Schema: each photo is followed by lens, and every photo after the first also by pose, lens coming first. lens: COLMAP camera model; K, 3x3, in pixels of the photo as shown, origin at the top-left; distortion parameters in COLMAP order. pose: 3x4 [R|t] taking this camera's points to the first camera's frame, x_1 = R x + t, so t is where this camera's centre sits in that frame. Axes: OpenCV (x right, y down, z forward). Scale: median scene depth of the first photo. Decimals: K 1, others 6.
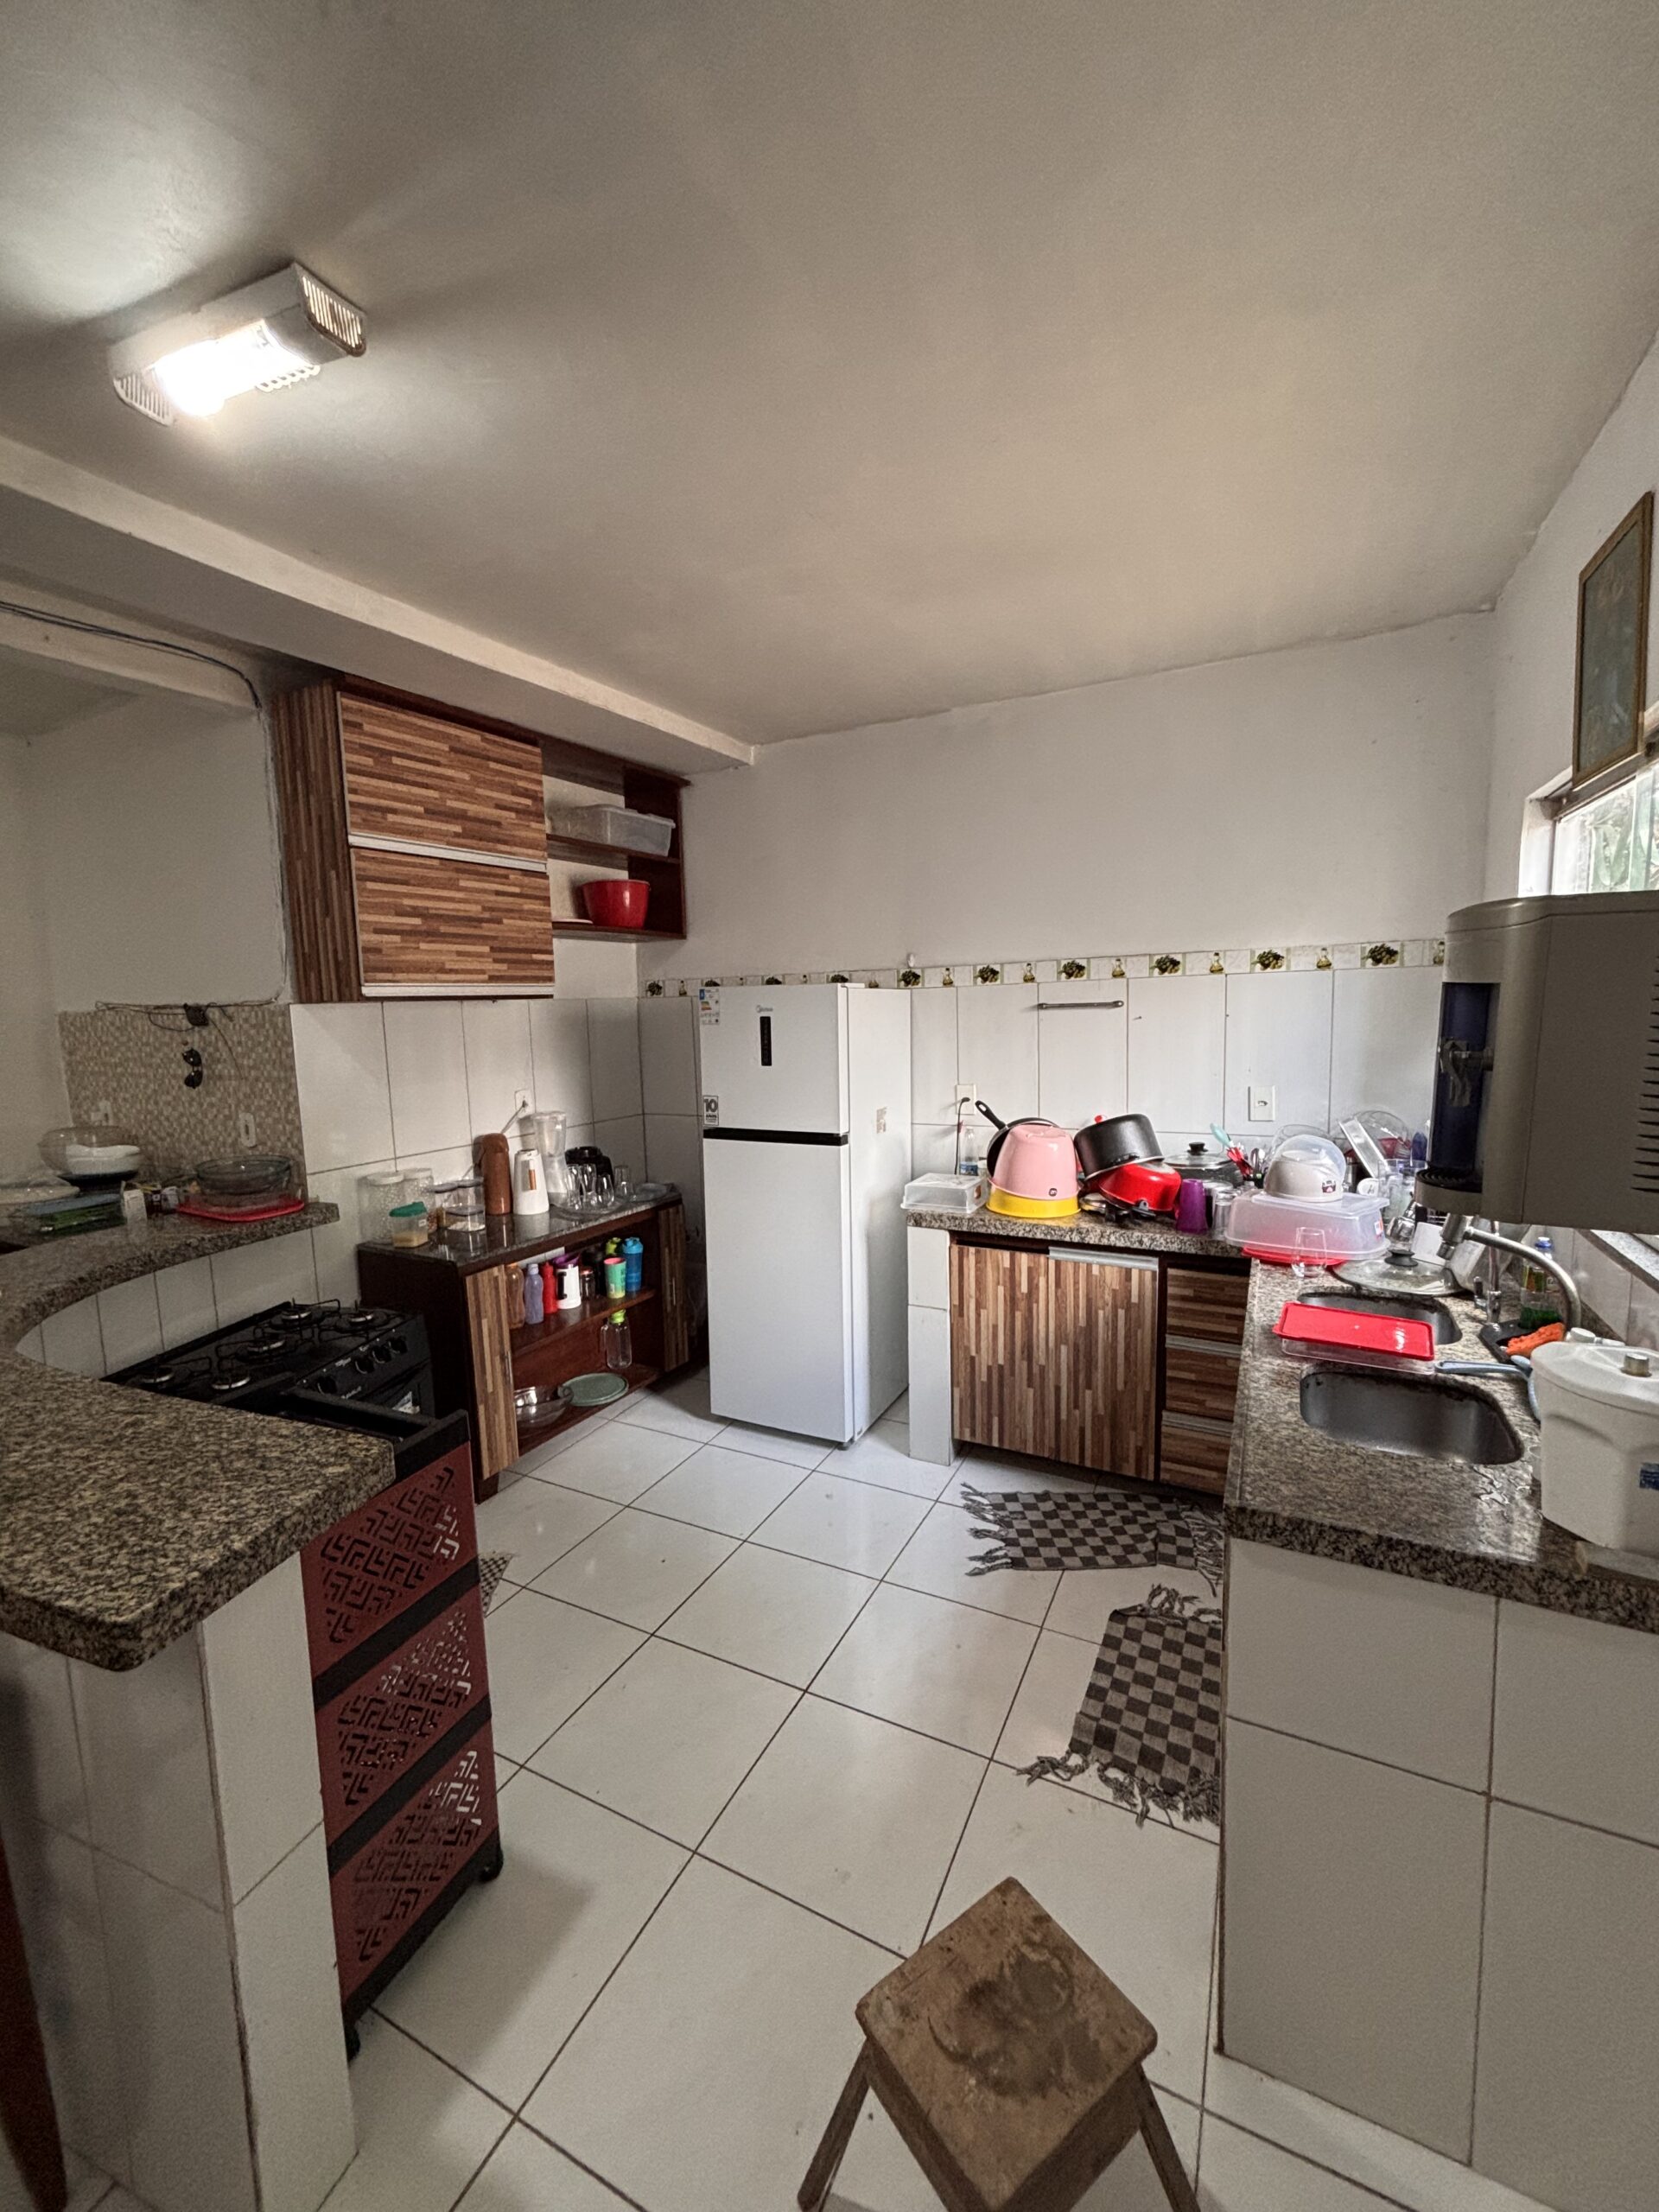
lens RADIAL K [[888.8, 0, 825.1], [0, 888.8, 1105.2], [0, 0, 1]] dist [0.006730, -0.000972]
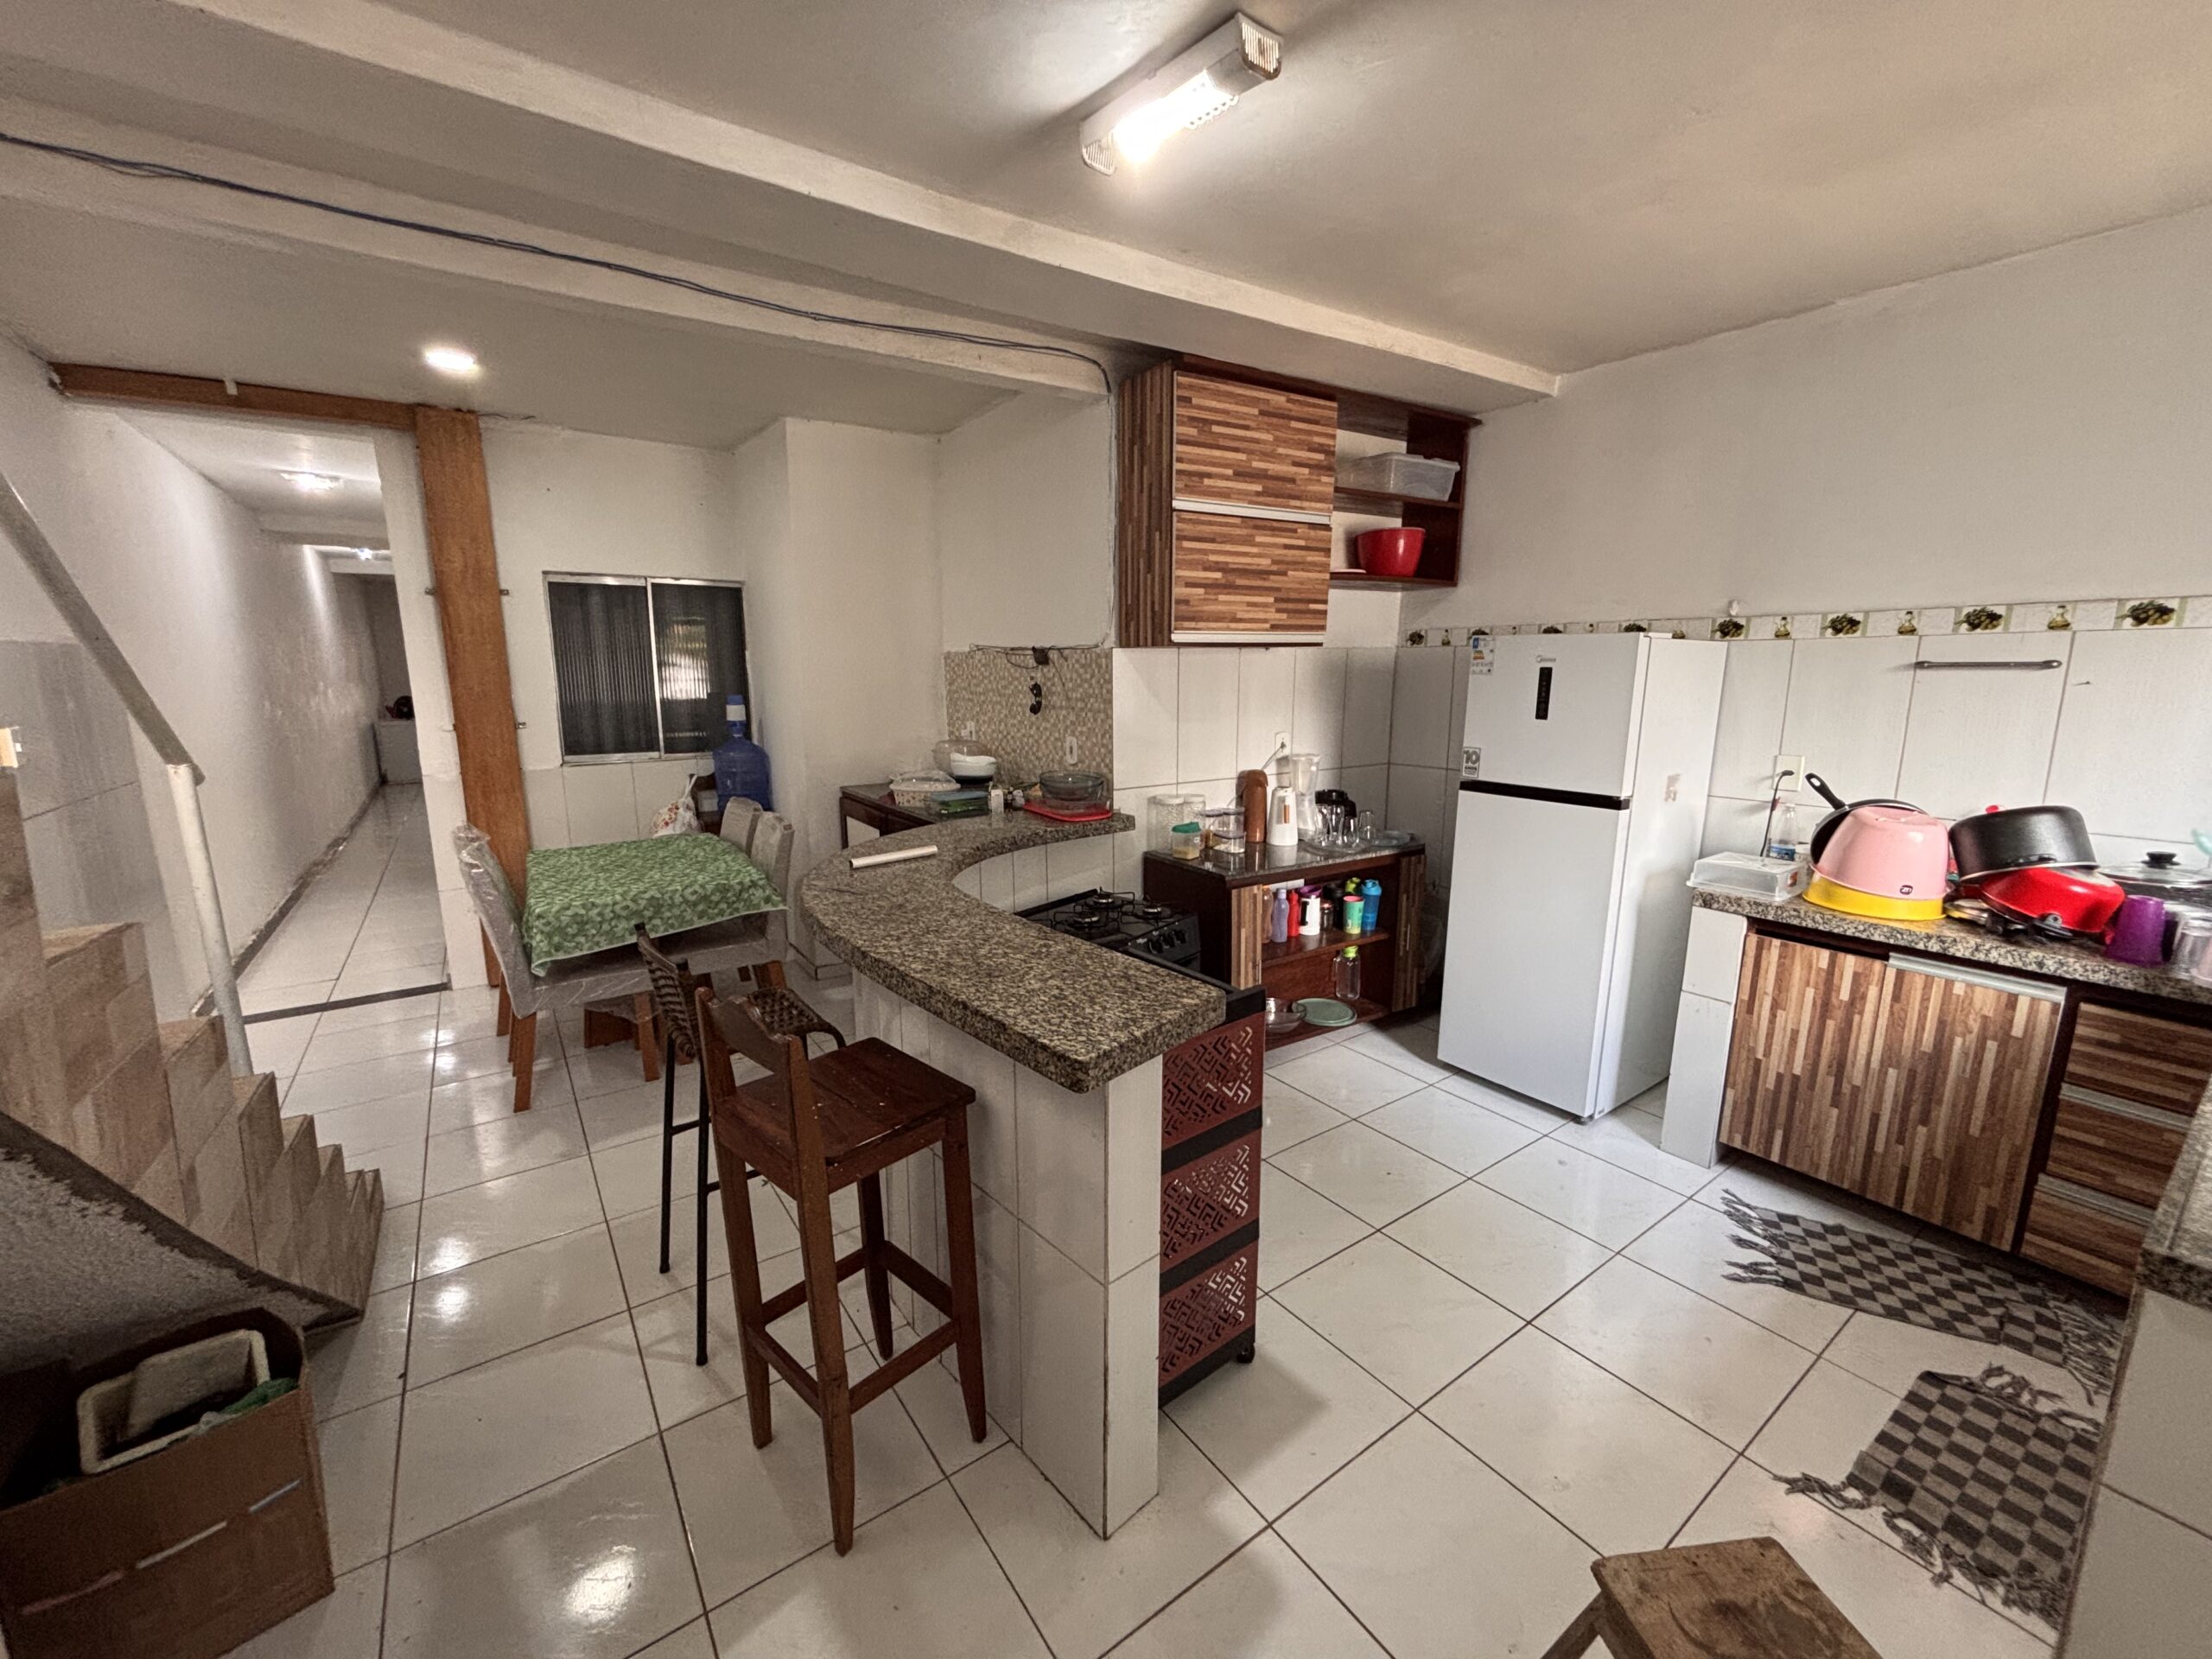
lens RADIAL K [[888.8, 0, 1110.1], [0, 888.8, 830.7], [0, 0, 1]] dist [0.006730, -0.000972]
pose [[0.888686, 0.109090, -0.445351, -0.041097], [-0.073724, 0.992644, 0.096036, 0.017867], [0.452551, -0.052513, 0.890191, -0.084041]]
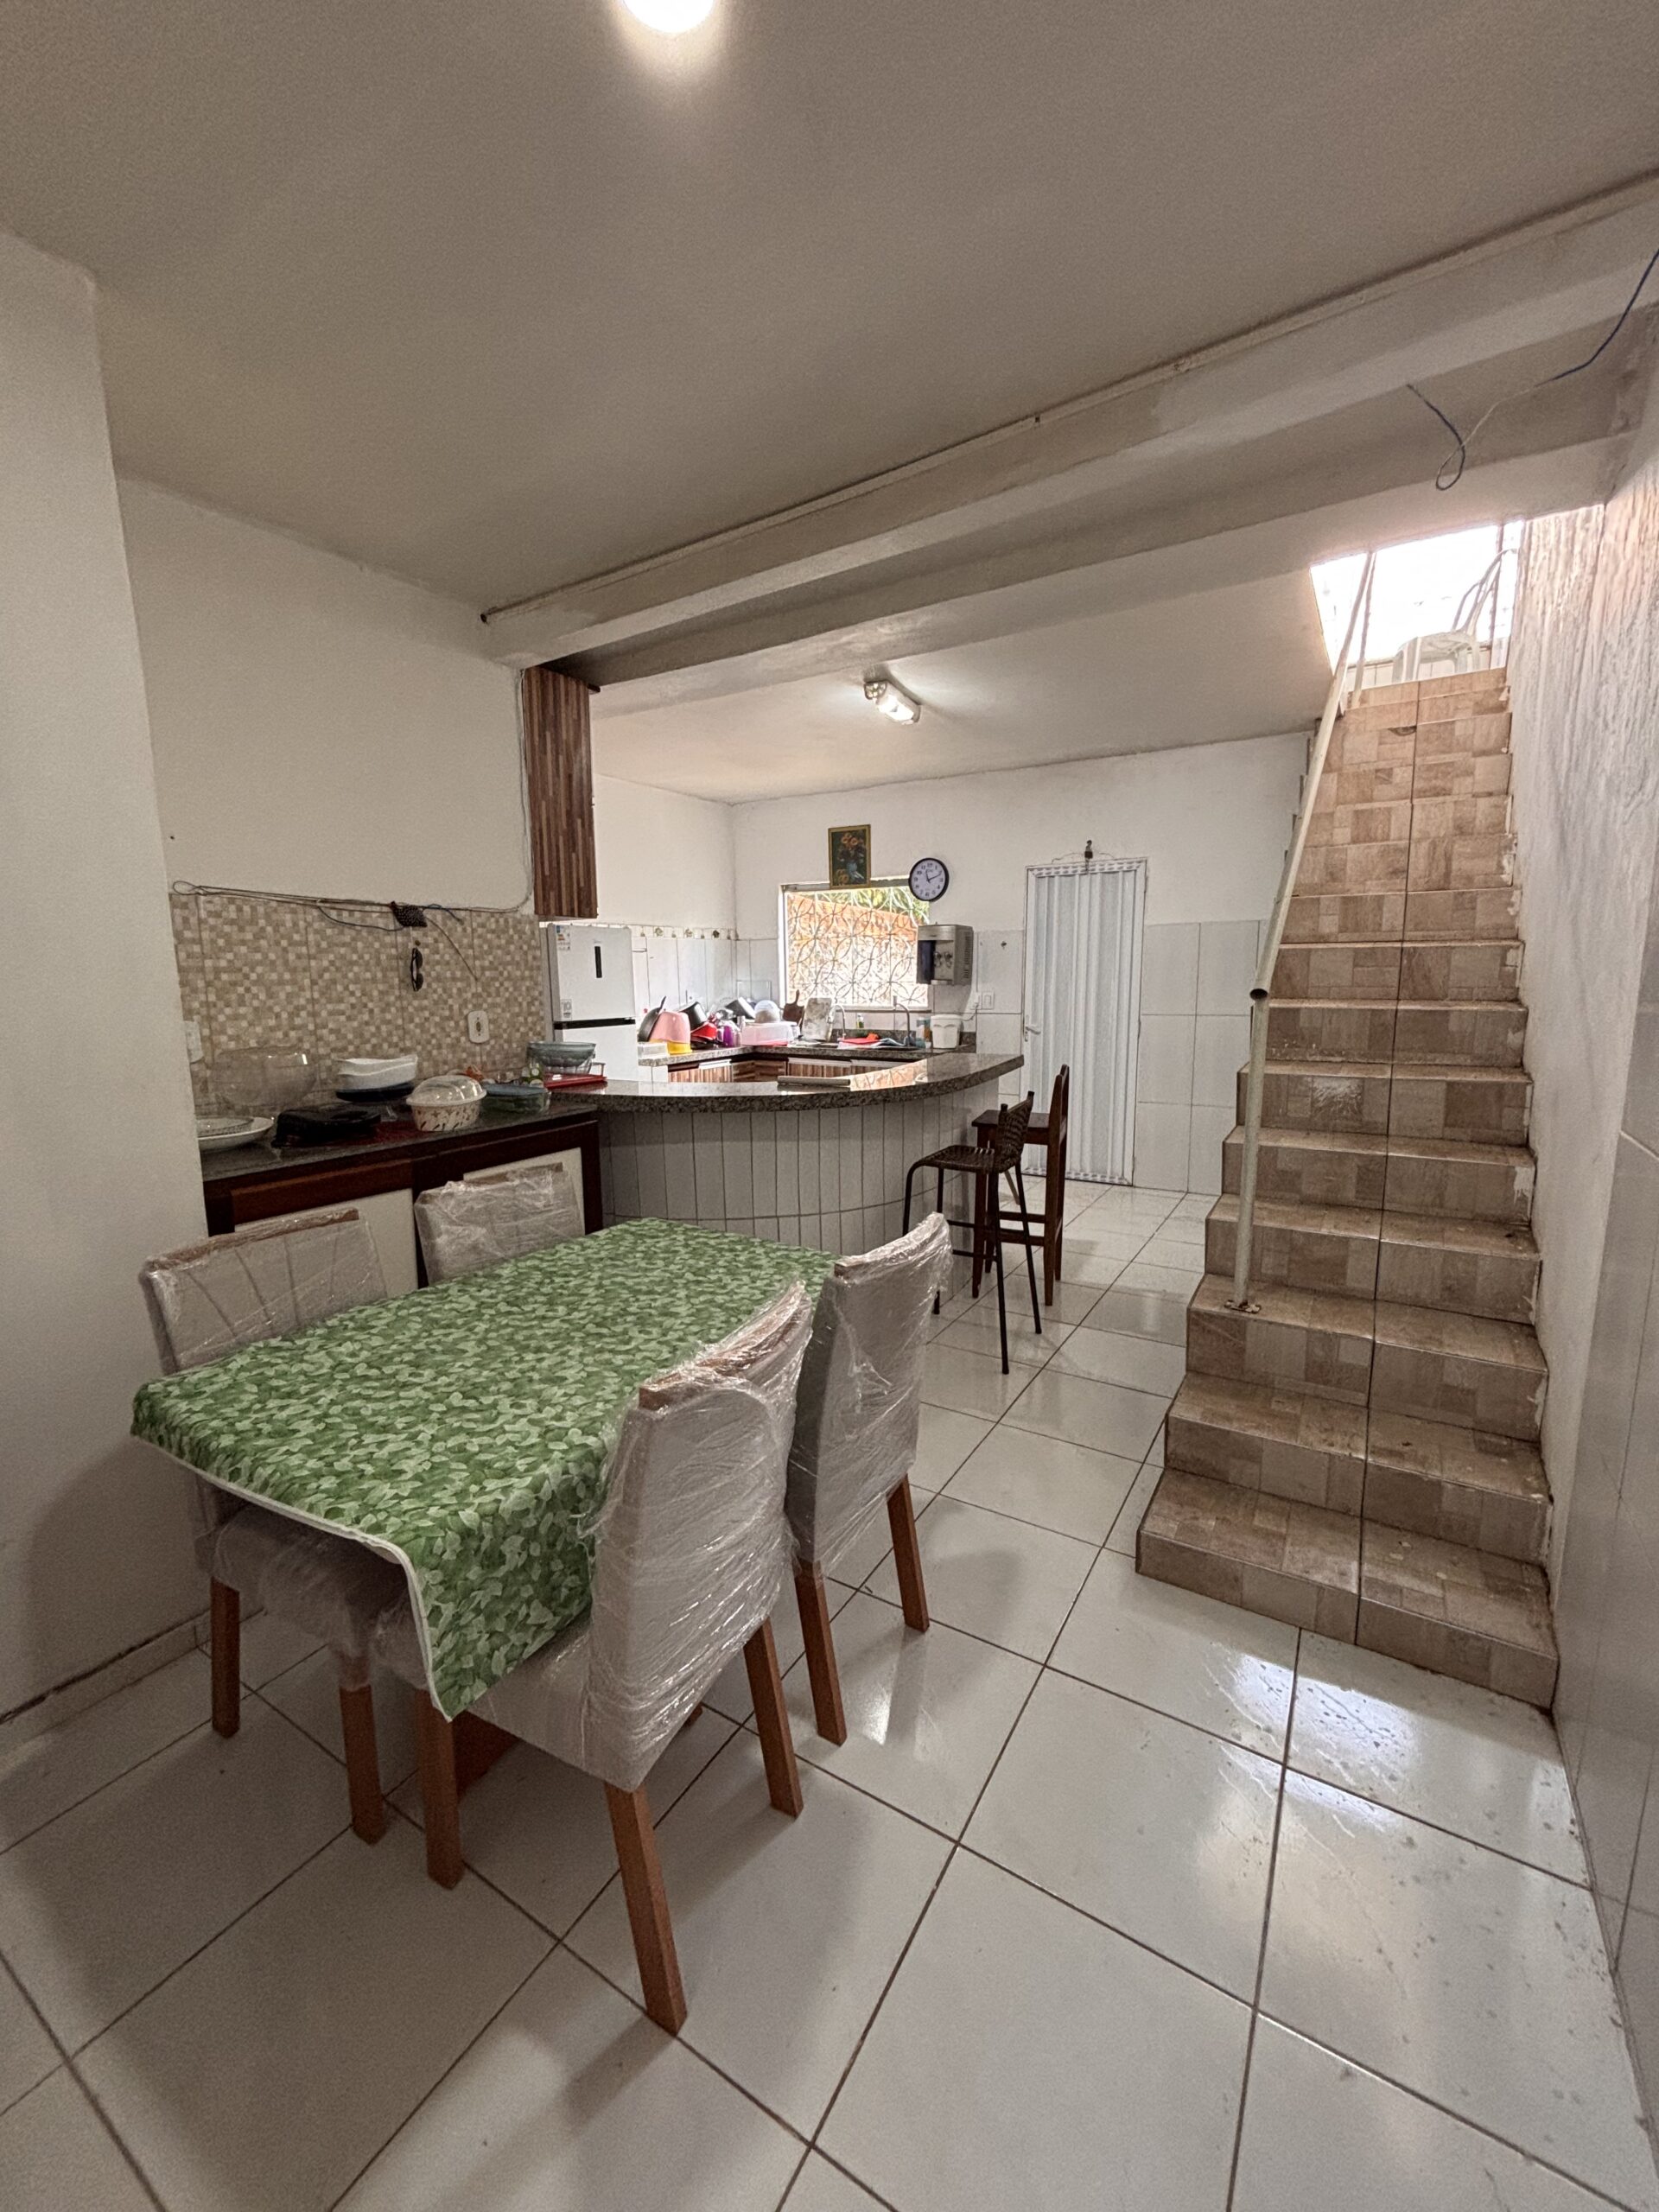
lens RADIAL K [[888.8, 0, 835.7], [0, 888.8, 1112.3], [0, 0, 1]] dist [0.006730, -0.000972]
pose [[0.061176, -0.131366, 0.989444, -1.809673], [0.120802, 0.984989, 0.123306, 0.051881], [-0.990790, 0.111984, 0.076127, 0.531922]]
